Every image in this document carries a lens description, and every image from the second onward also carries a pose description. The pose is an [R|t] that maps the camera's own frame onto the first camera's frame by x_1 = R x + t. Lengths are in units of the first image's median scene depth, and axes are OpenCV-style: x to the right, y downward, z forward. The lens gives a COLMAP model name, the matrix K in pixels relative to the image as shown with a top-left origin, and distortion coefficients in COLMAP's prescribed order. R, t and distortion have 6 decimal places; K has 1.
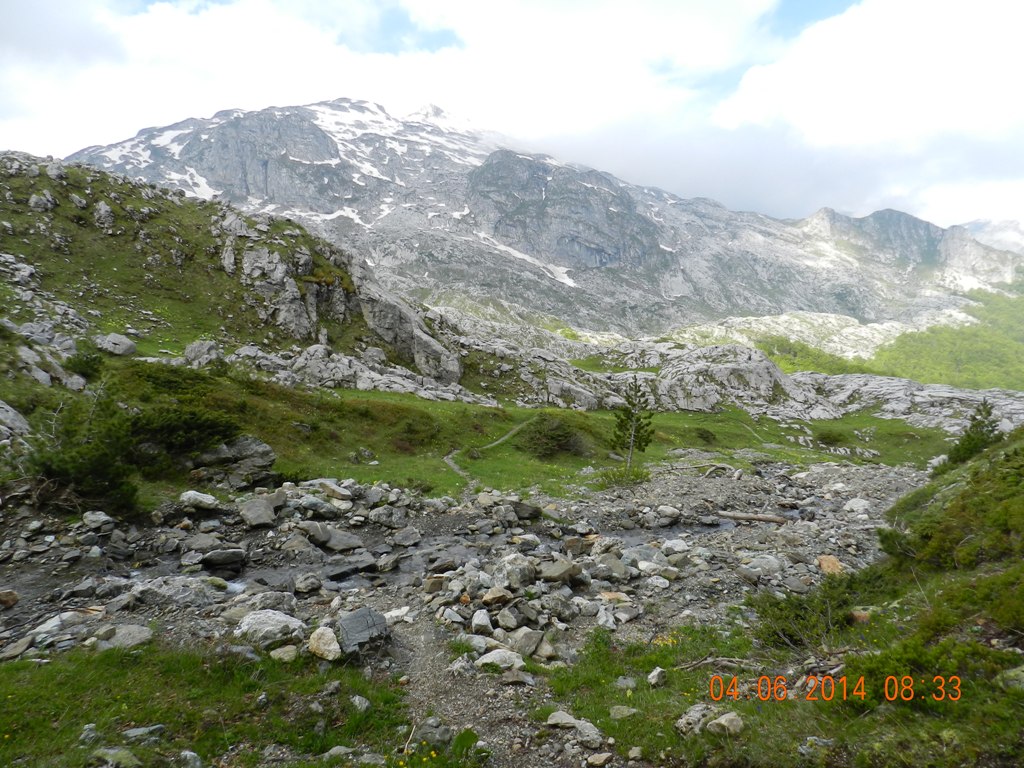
lens RADIAL K [[686.4, 0, 511.3], [0, 686.4, 384.5], [0, 0, 1]] dist [-0.001723, 0.000622]
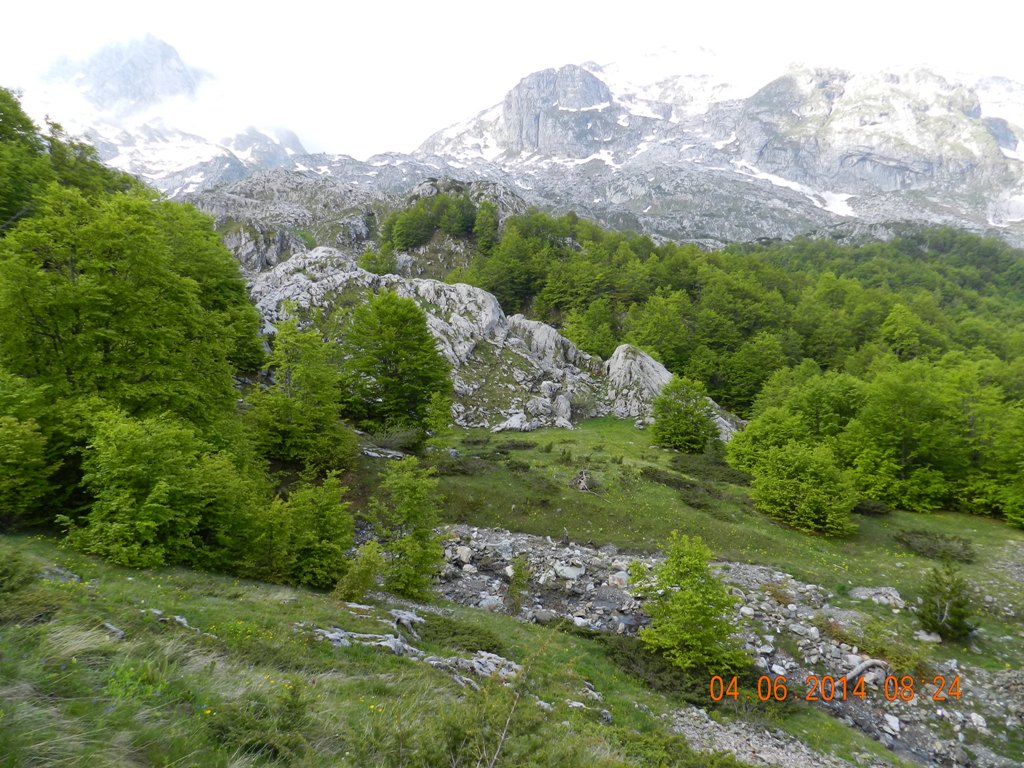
lens RADIAL K [[686.4, 0, 512.3], [0, 686.4, 383.1], [0, 0, 1]] dist [-0.001723, 0.000622]
pose [[0.823926, 0.070412, -0.562306, 0.222537], [-0.056928, 0.997516, 0.041495, 0.038304], [0.563830, -0.002178, 0.825888, 0.119955]]
